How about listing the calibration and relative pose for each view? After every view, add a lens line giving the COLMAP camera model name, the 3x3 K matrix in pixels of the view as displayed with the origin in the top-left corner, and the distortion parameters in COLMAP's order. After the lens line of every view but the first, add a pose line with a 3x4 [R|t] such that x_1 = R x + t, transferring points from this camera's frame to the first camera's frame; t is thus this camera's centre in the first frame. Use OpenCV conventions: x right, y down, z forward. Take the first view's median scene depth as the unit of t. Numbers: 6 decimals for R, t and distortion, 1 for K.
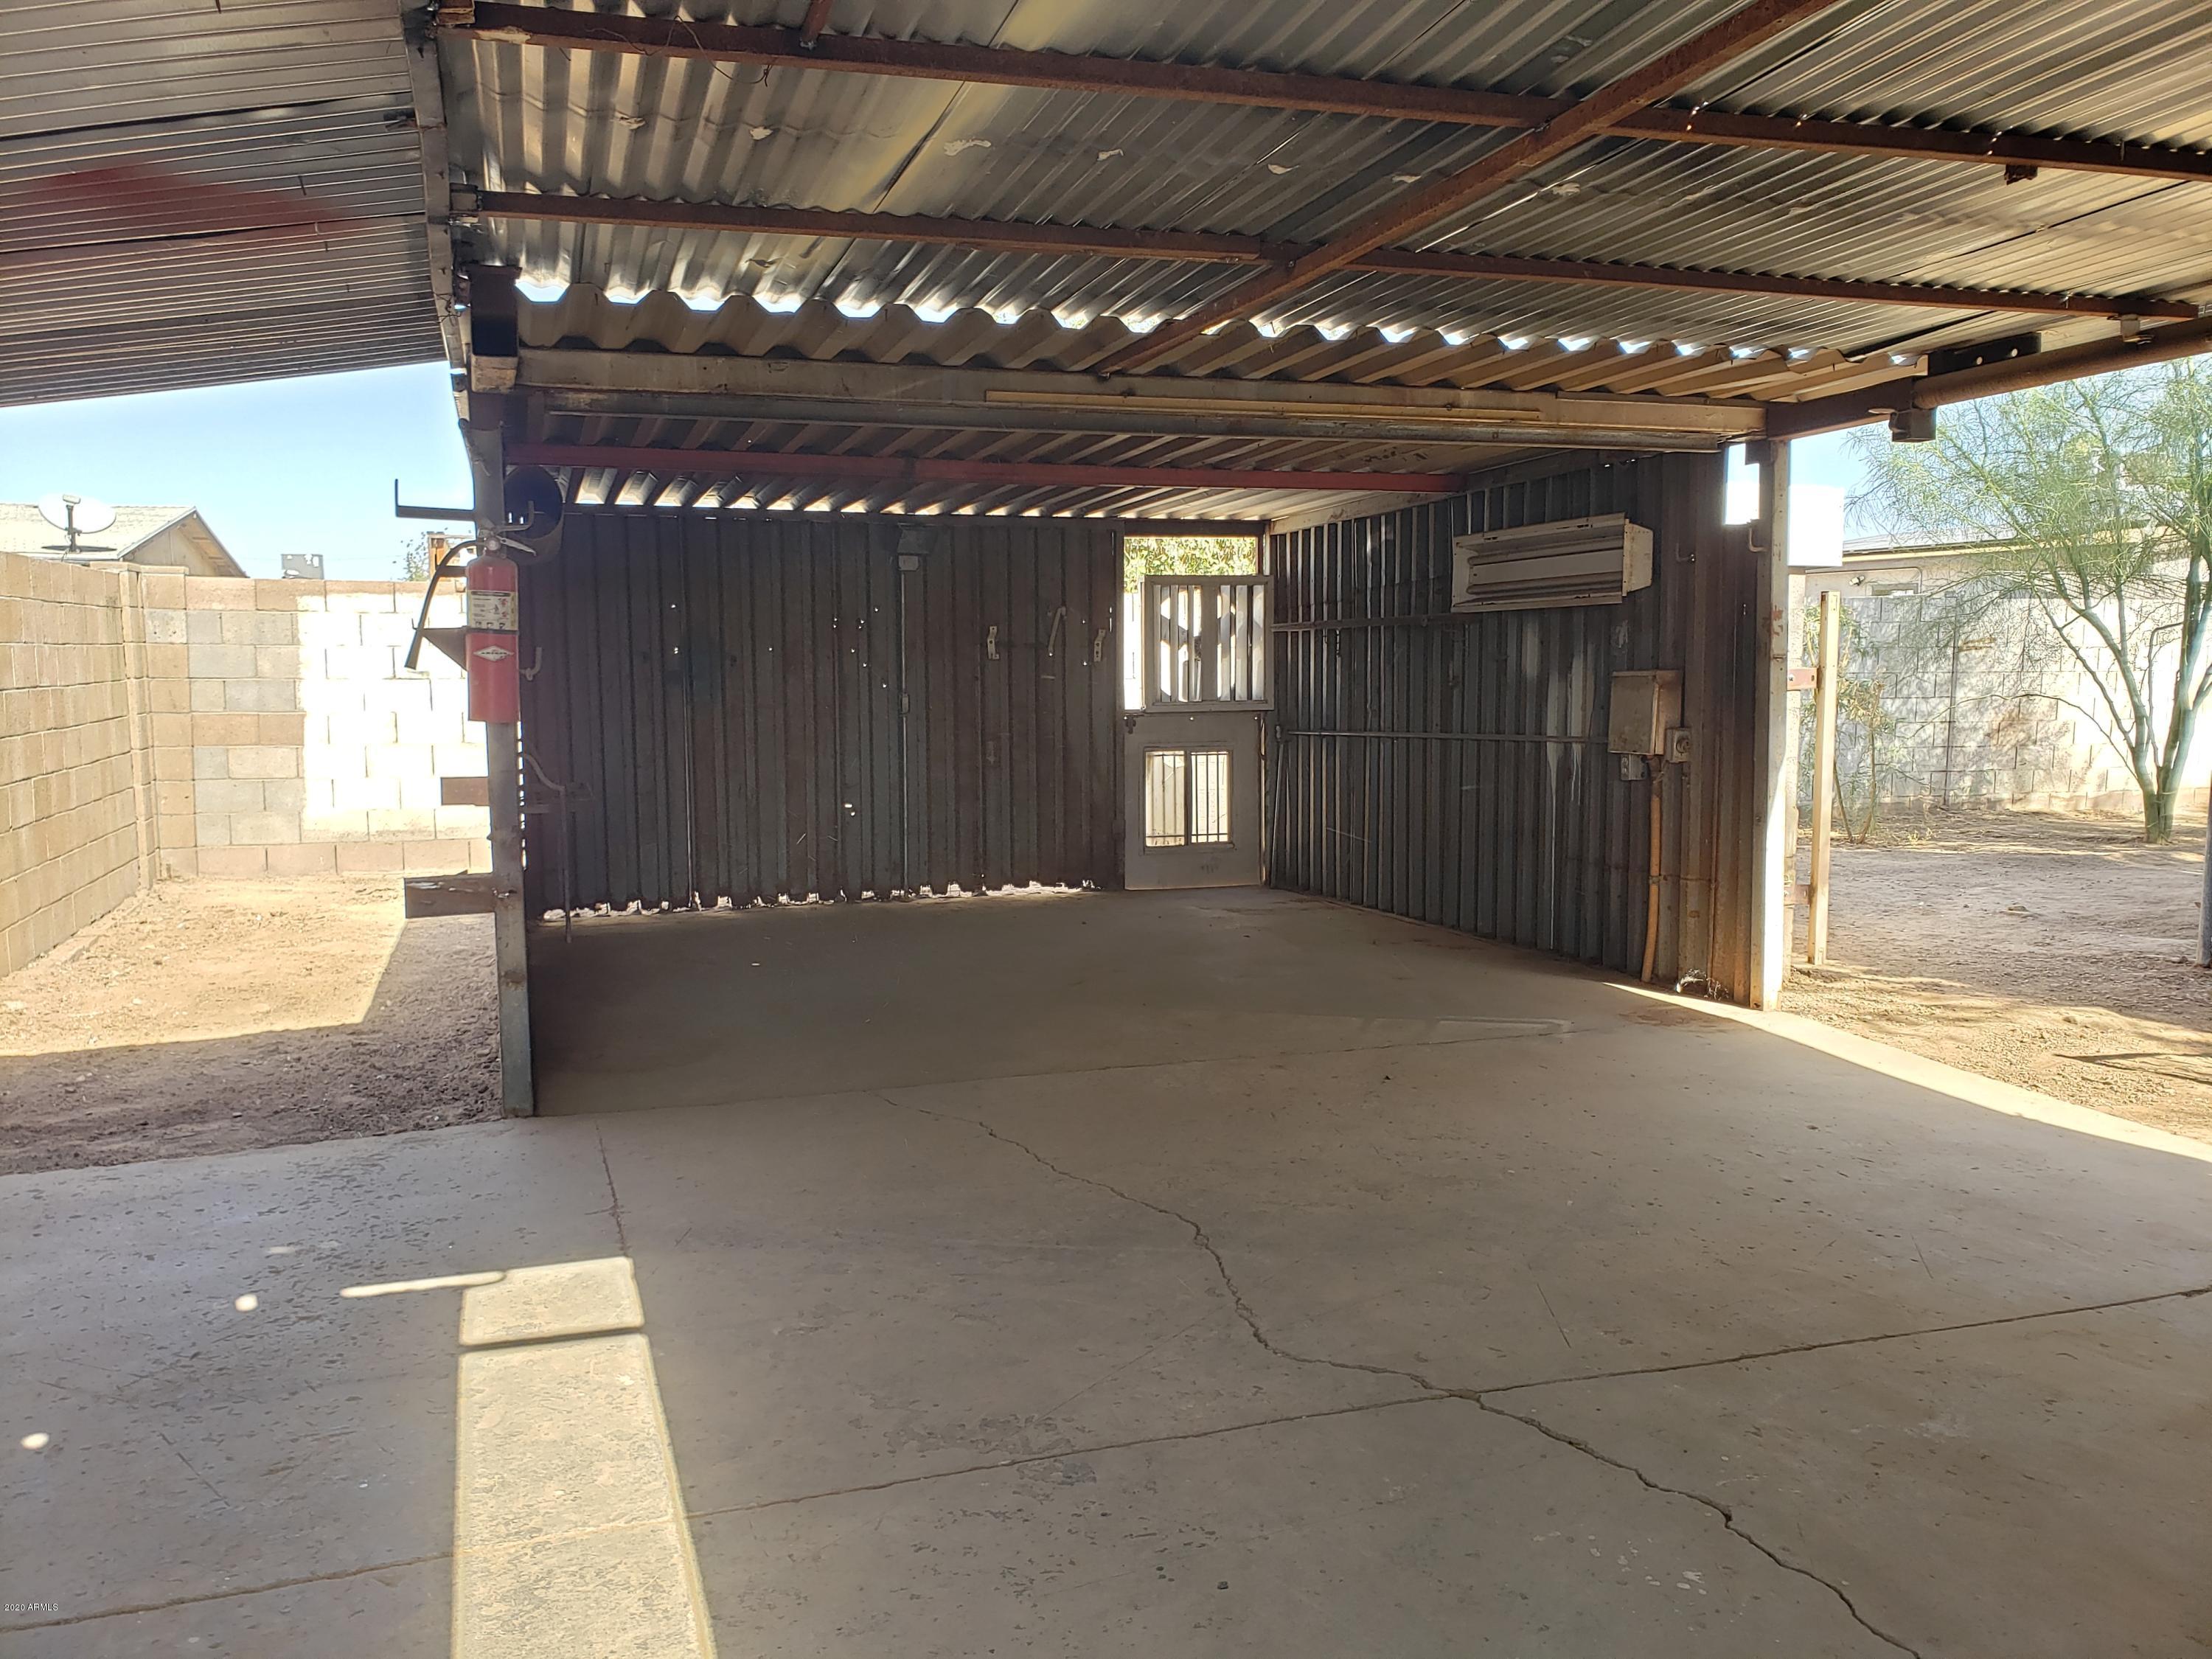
lens RADIAL K [[1705.7, 0, 1106.7], [0, 1705.7, 831.8], [0, 0, 1]] dist [0.069545, -0.087599]
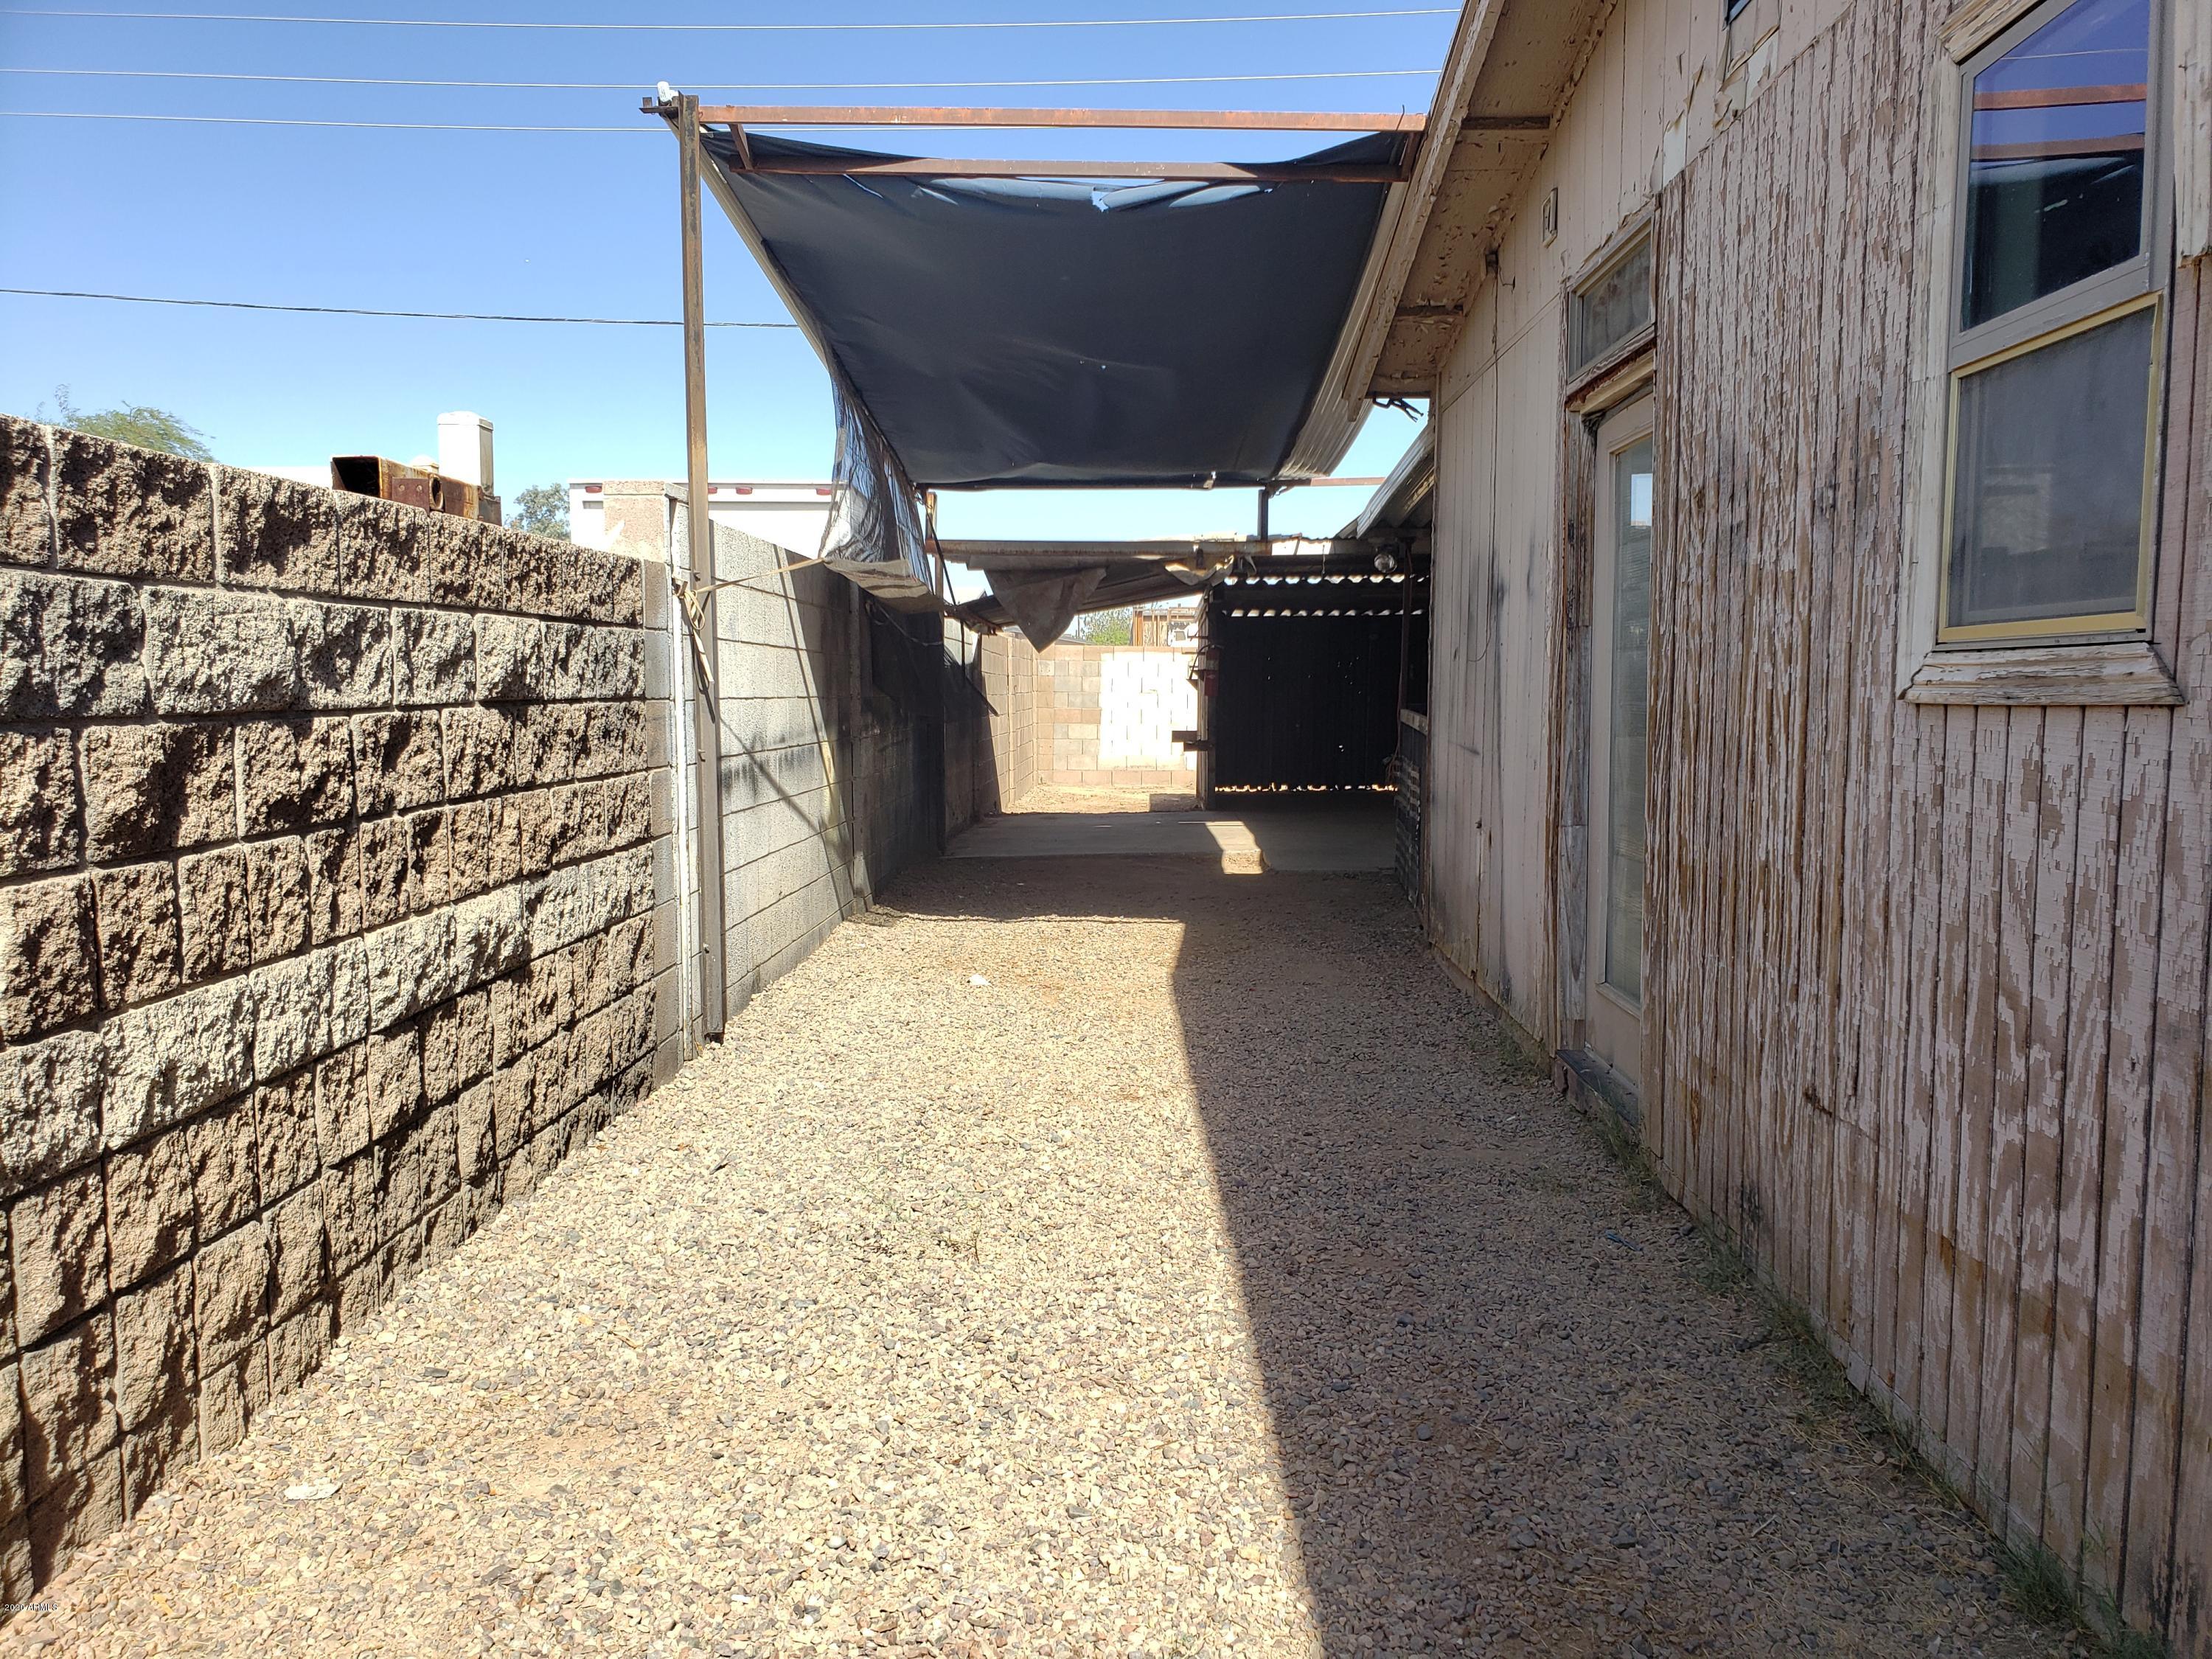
lens RADIAL K [[1705.7, 0, 1107.6], [0, 1705.7, 834.4], [0, 0, 1]] dist [0.069545, -0.087599]
pose [[0.937944, 0.032979, -0.345216, 0.336909], [-0.038596, 0.999211, -0.009408, 0.132221], [0.344633, 0.022148, 0.938476, -1.197422]]
